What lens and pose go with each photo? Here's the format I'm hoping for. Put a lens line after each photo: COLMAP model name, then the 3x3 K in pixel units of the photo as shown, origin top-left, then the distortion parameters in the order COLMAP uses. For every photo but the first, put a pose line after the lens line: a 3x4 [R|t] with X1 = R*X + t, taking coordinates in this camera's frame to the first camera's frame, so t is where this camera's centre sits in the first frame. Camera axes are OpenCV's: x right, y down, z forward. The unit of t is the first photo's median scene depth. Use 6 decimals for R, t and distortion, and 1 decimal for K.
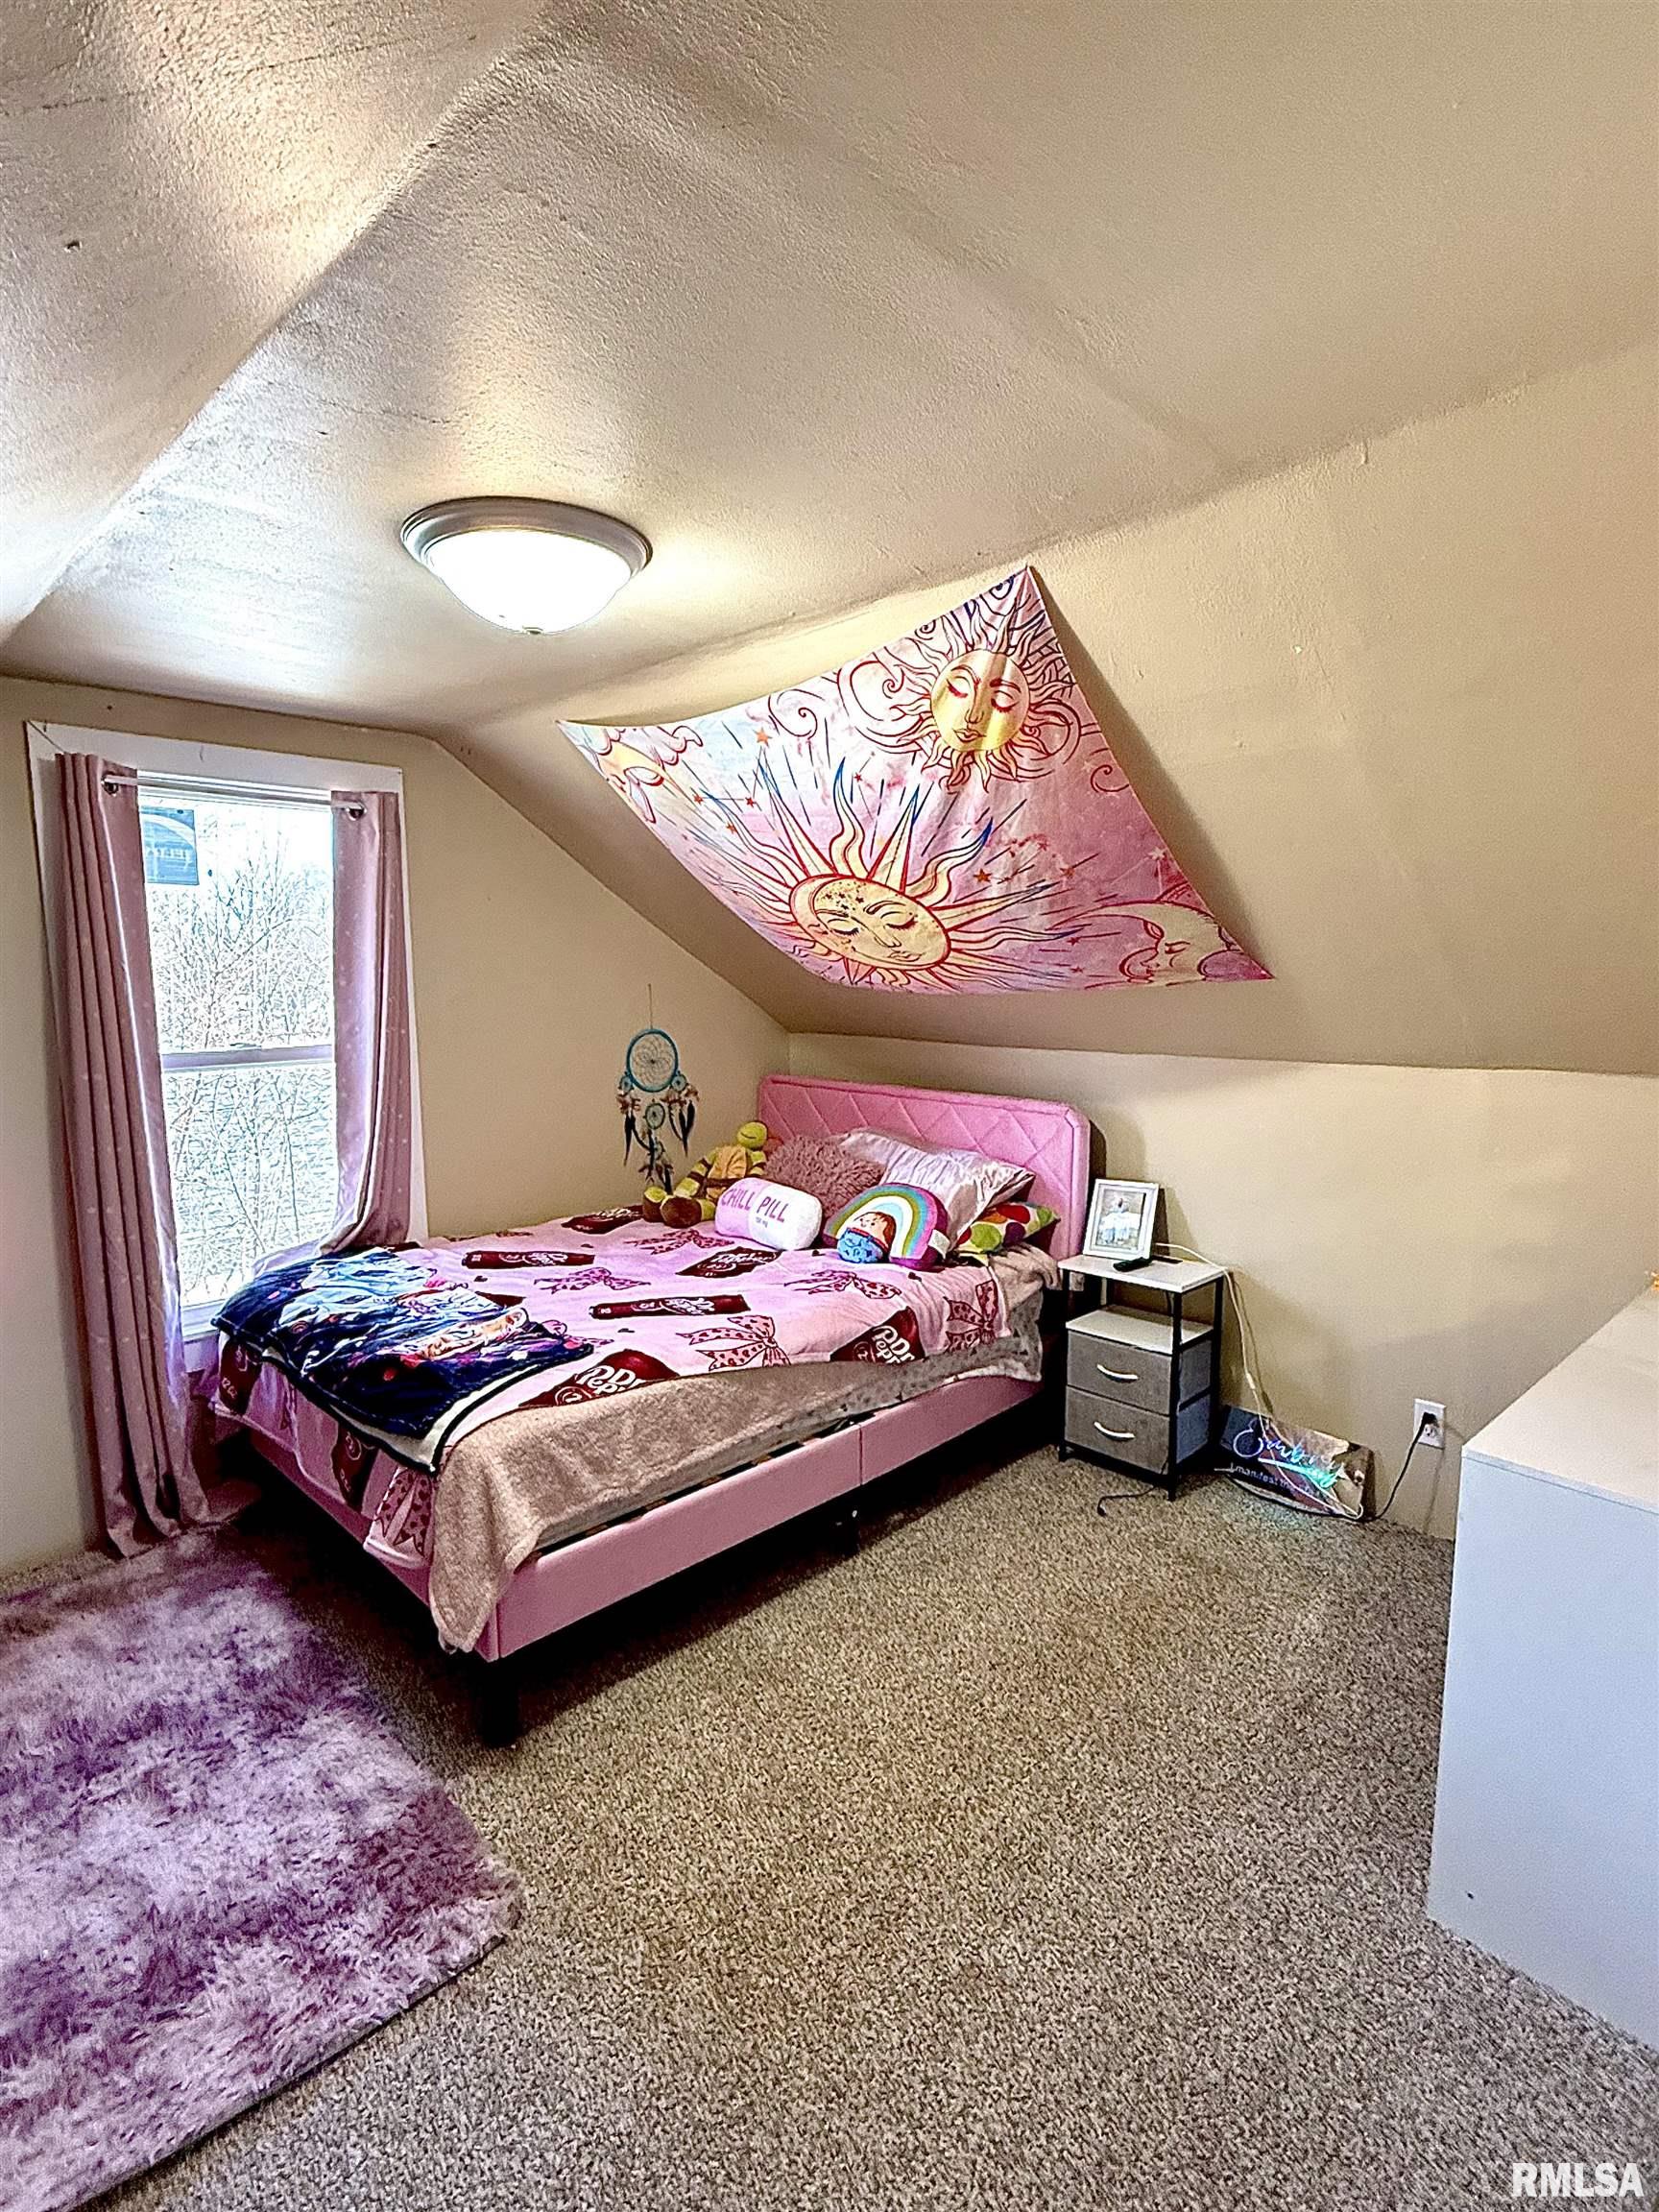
lens RADIAL K [[1088.3, 0, 824.8], [0, 1088.3, 1113.4], [0, 0, 1]] dist [0.002596, 0.000229]
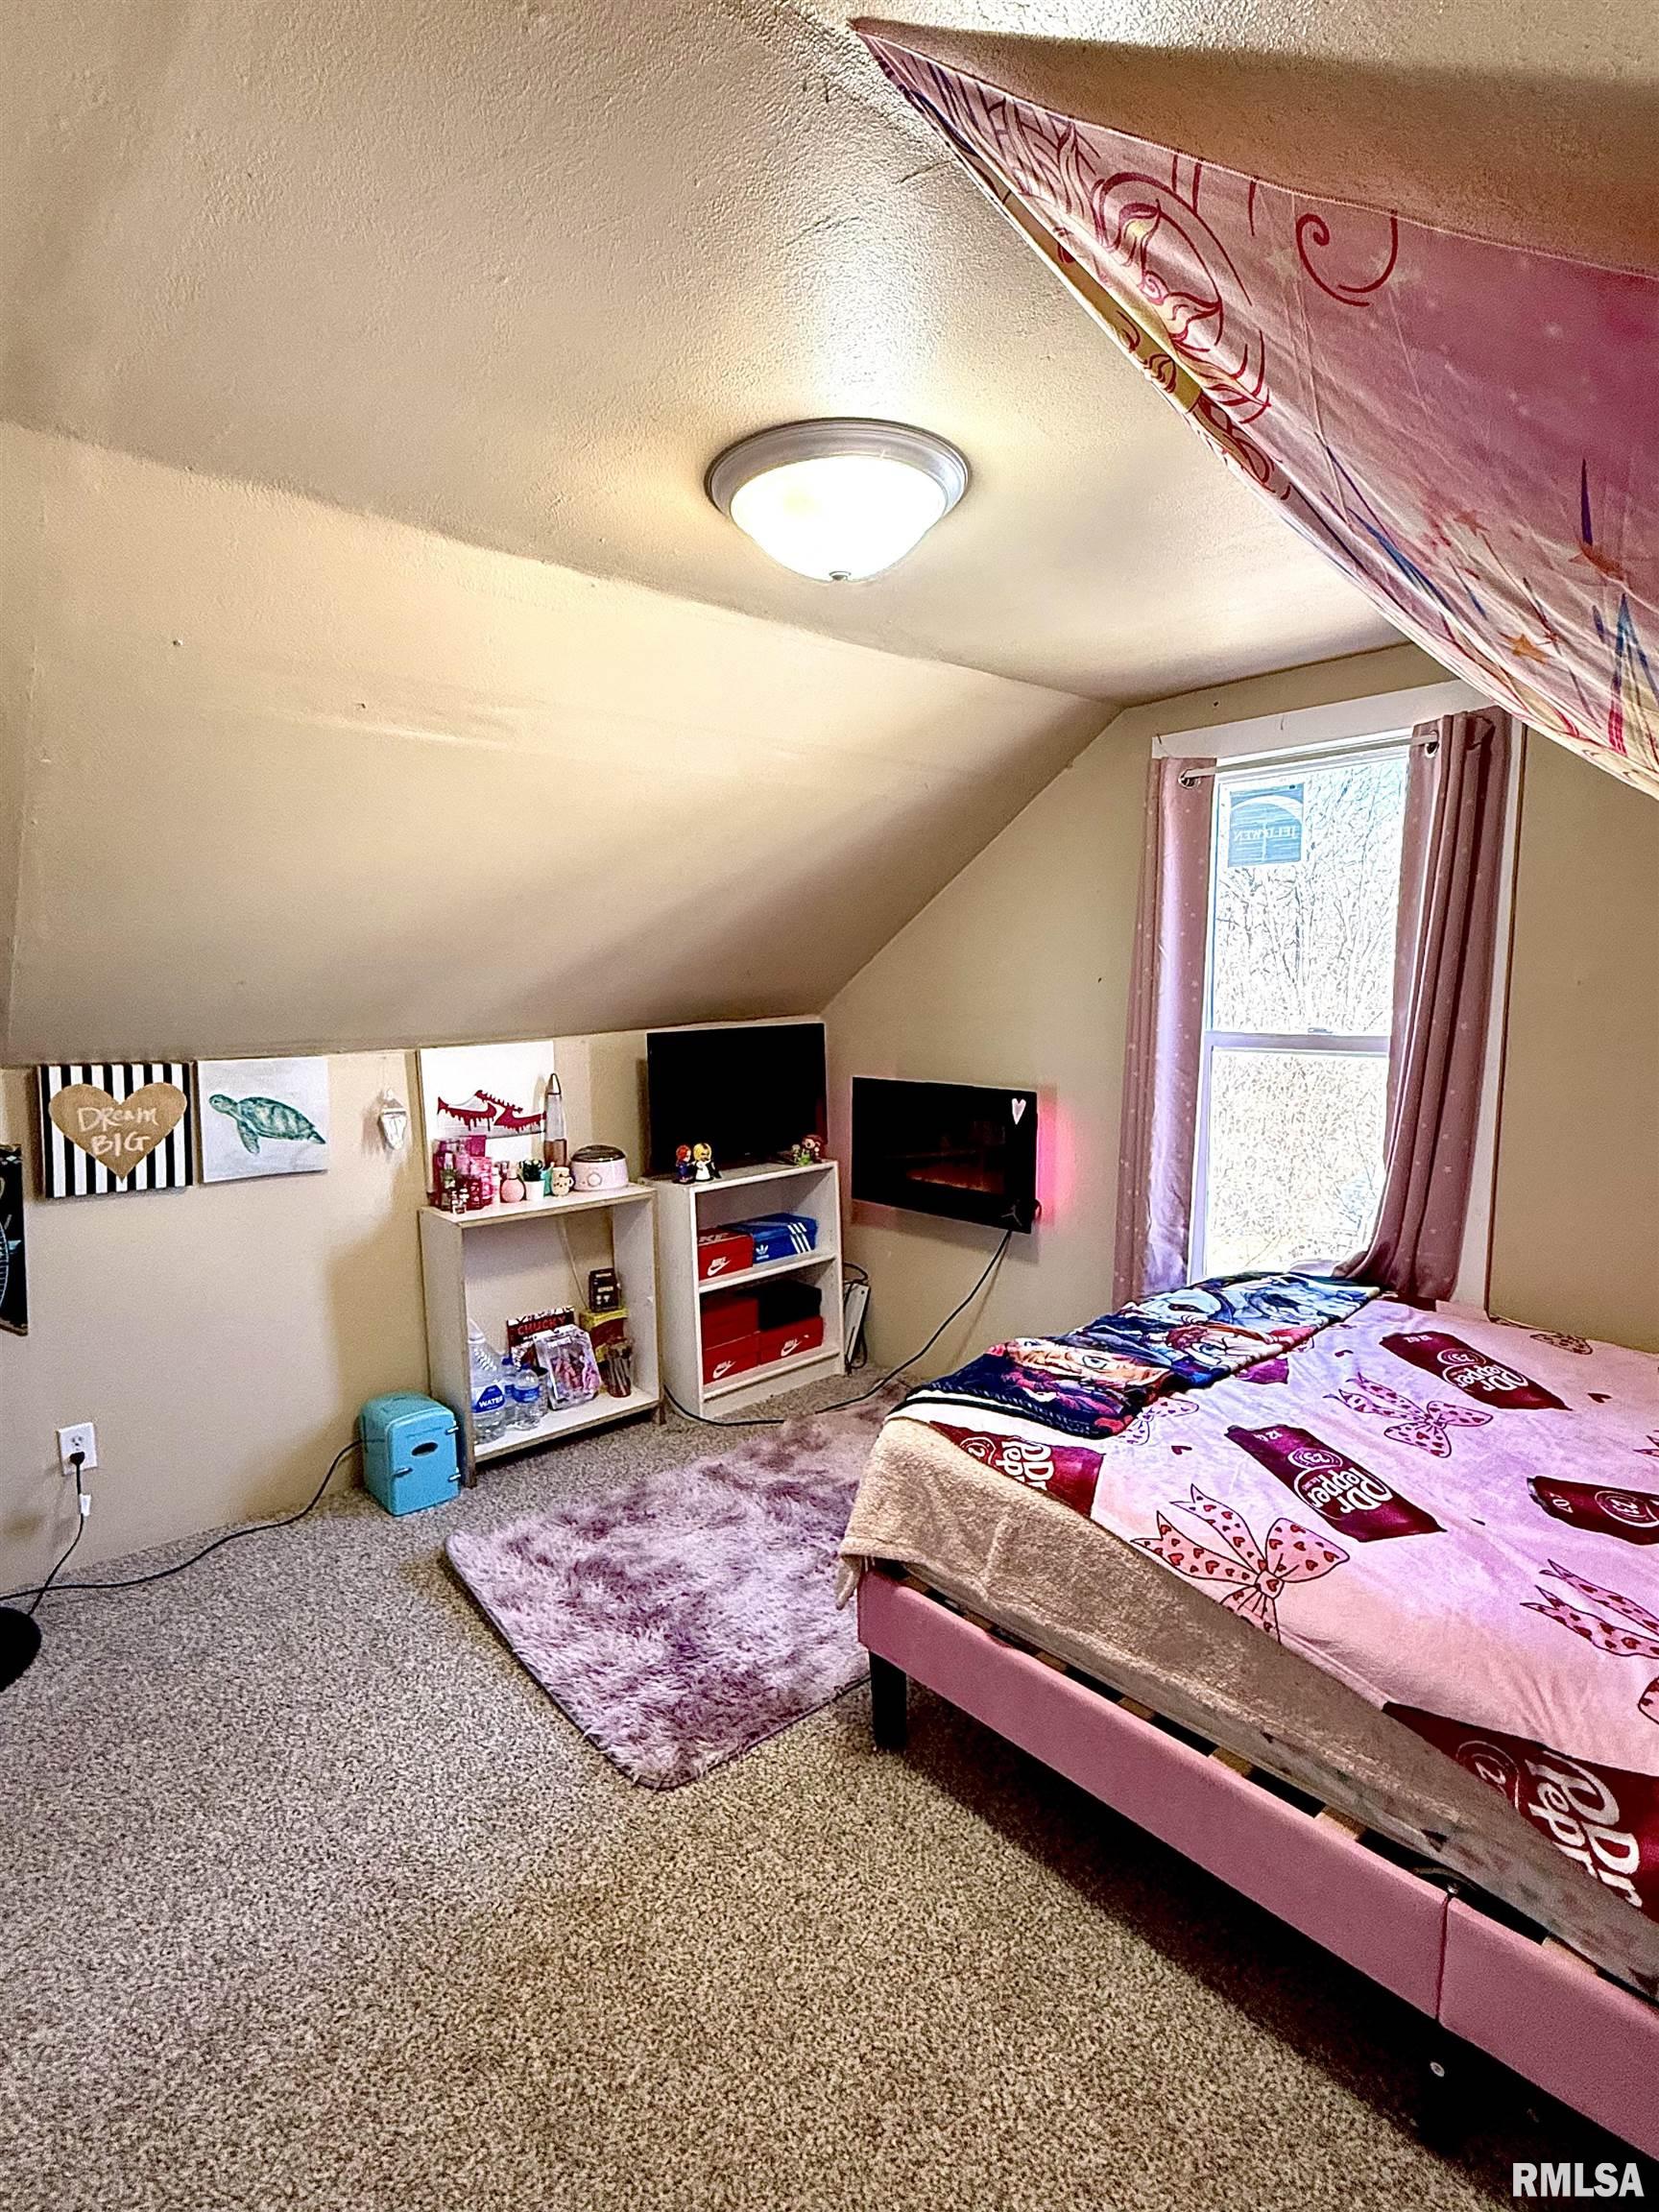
lens RADIAL K [[1088.3, 0, 823.0], [0, 1088.3, 1109.7], [0, 0, 1]] dist [0.002596, 0.000229]
pose [[-0.050239, 0.127626, -0.990549, 0.492340], [-0.118447, 0.984041, 0.132795, -0.082869], [0.991689, 0.123999, -0.034320, 0.748575]]
